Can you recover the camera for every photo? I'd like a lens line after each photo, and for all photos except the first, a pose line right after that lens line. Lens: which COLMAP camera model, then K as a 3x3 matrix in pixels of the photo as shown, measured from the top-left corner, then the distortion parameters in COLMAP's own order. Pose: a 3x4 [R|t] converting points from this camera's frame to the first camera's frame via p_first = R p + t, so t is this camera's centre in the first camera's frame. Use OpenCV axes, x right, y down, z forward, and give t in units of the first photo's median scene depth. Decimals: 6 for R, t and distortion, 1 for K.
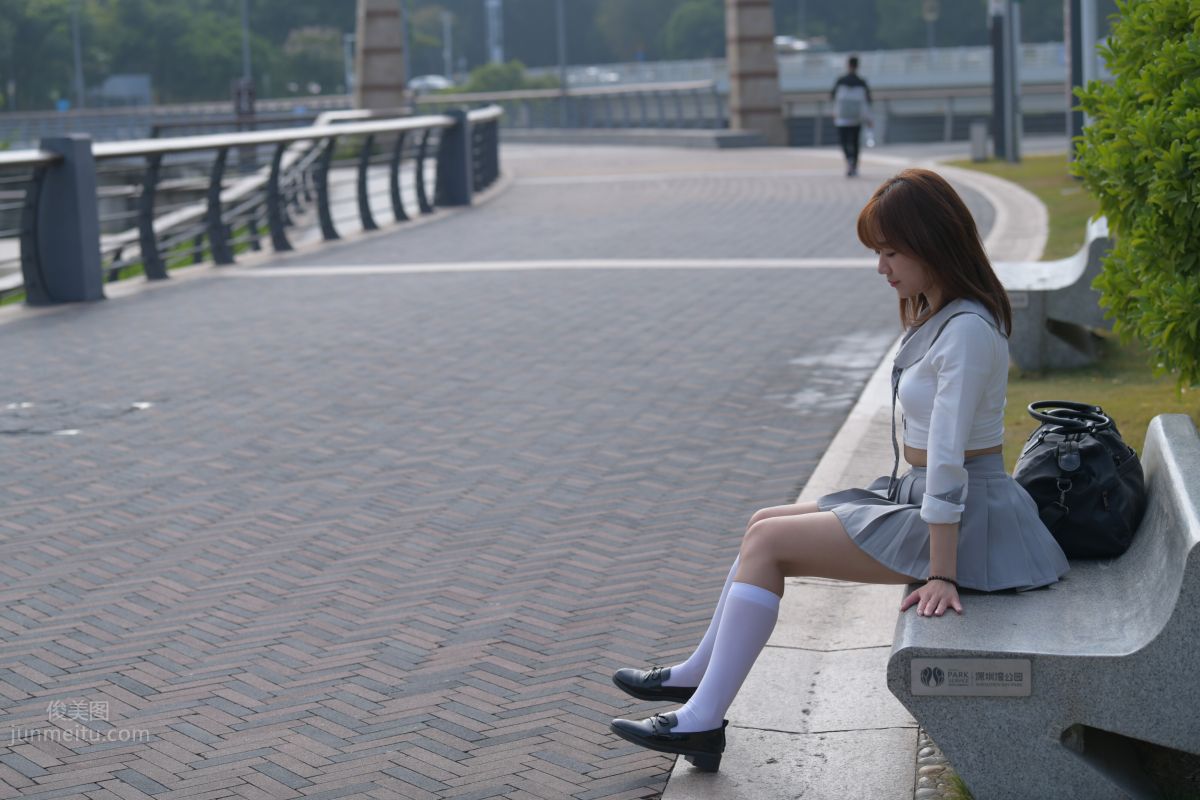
lens RADIAL K [[2382.1, 0, 600.0], [0, 2382.1, 400.0], [0, 0, 1]] dist [0.039421, -0.626667]
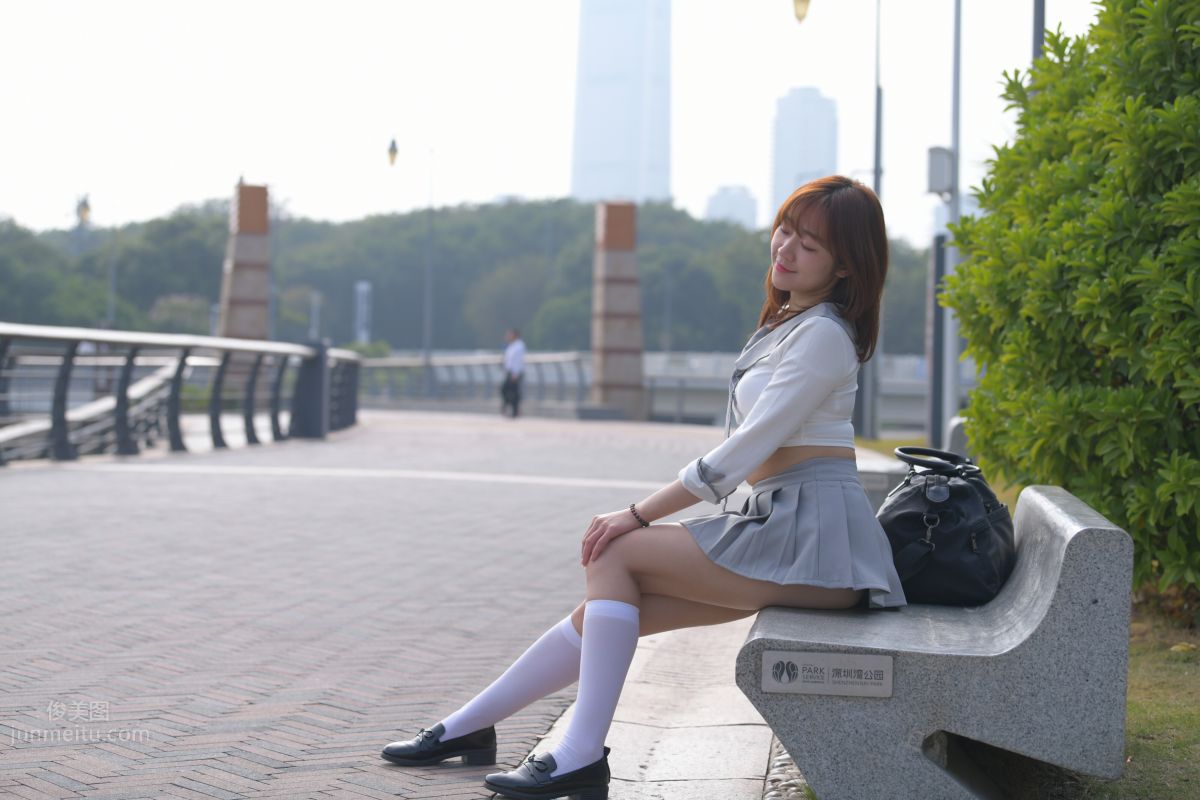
lens RADIAL K [[2382.1, 0, 600.0], [0, 2382.1, 400.0], [0, 0, 1]] dist [0.039421, -0.626667]
pose [[0.996442, 0.062012, 0.057075, 0.006670], [-0.054214, 0.990124, -0.129286, 0.087054], [-0.064529, 0.125731, 0.989963, 0.057438]]
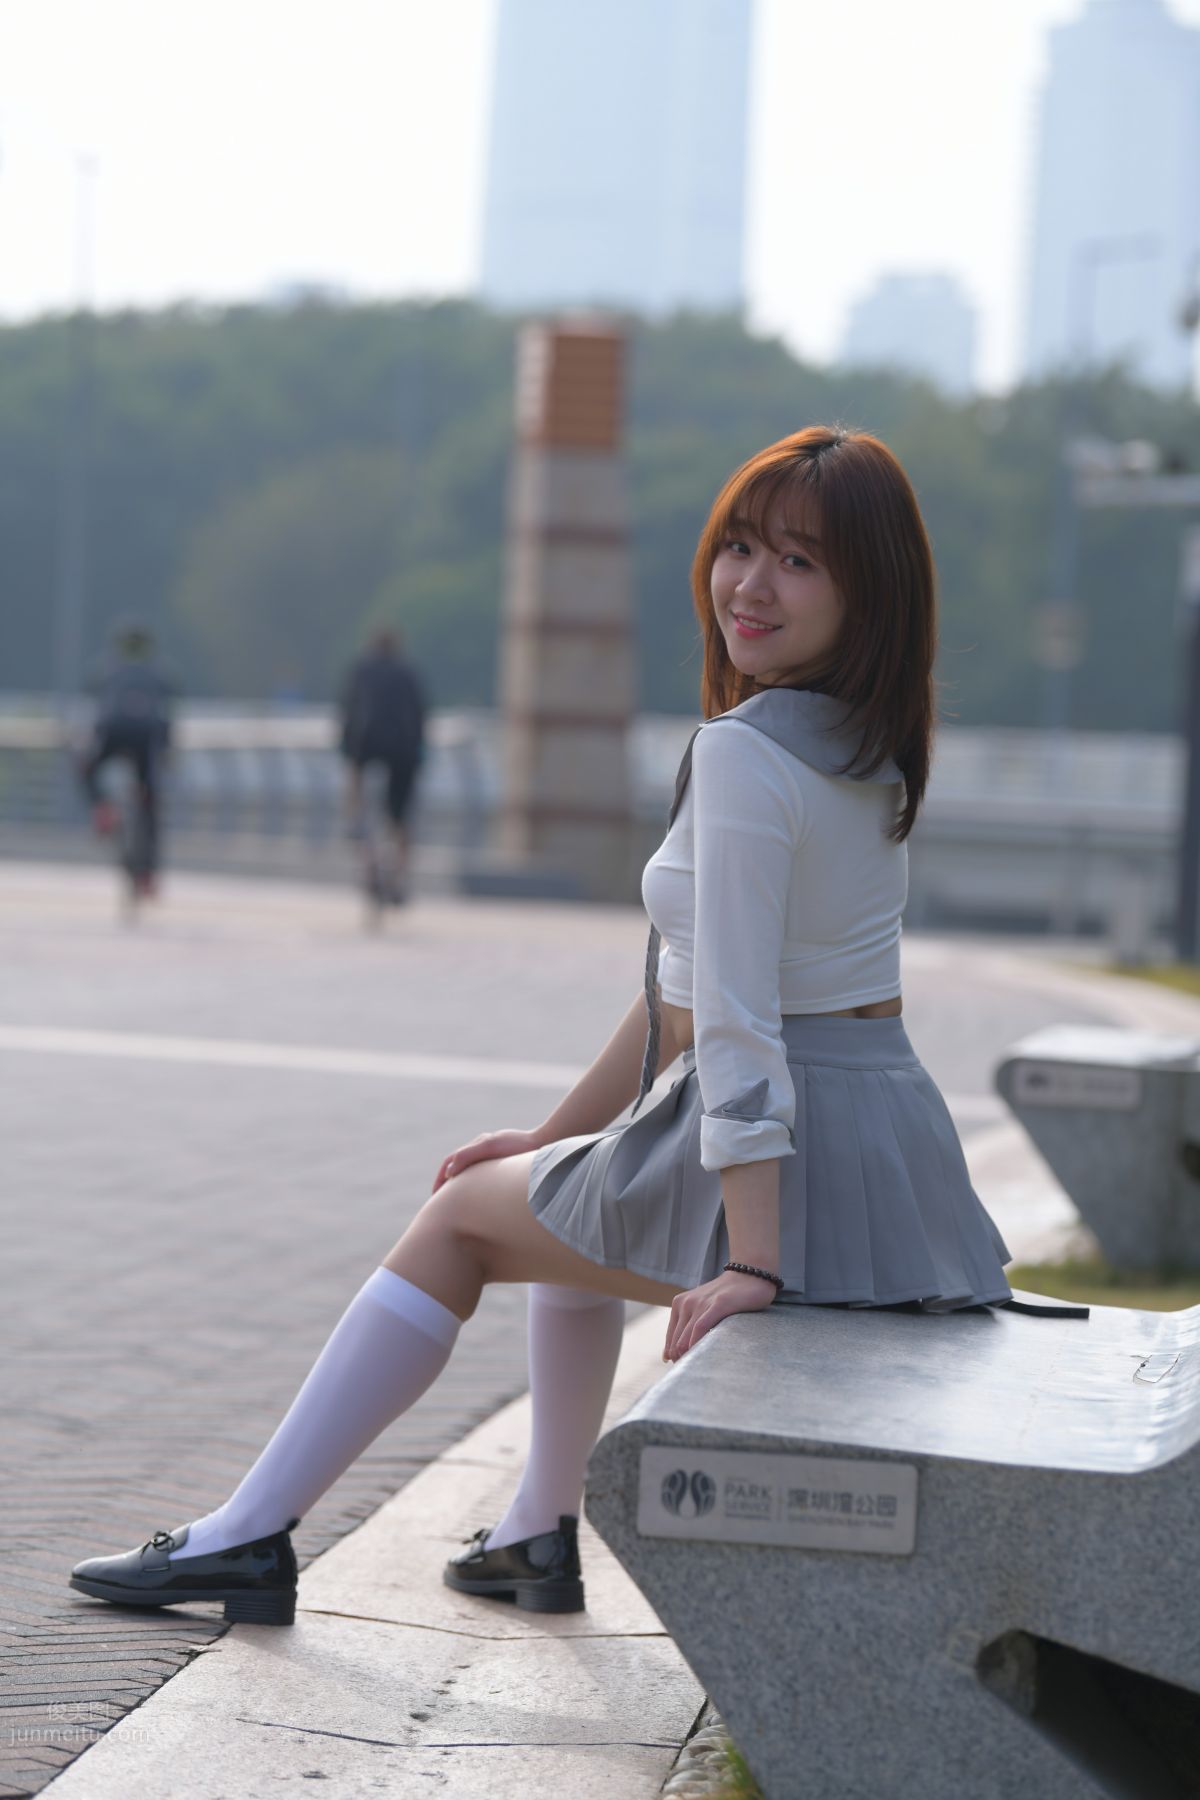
lens RADIAL K [[6447.3, 0, 600.0], [0, 6447.3, 900.0], [0, 0, 1]] dist [0.893709, -2.318417]
pose [[0.994017, 0.087110, 0.065893, 0.024212], [-0.078703, 0.989539, -0.120907, 0.098747], [-0.075736, 0.114997, 0.990474, -0.107359]]
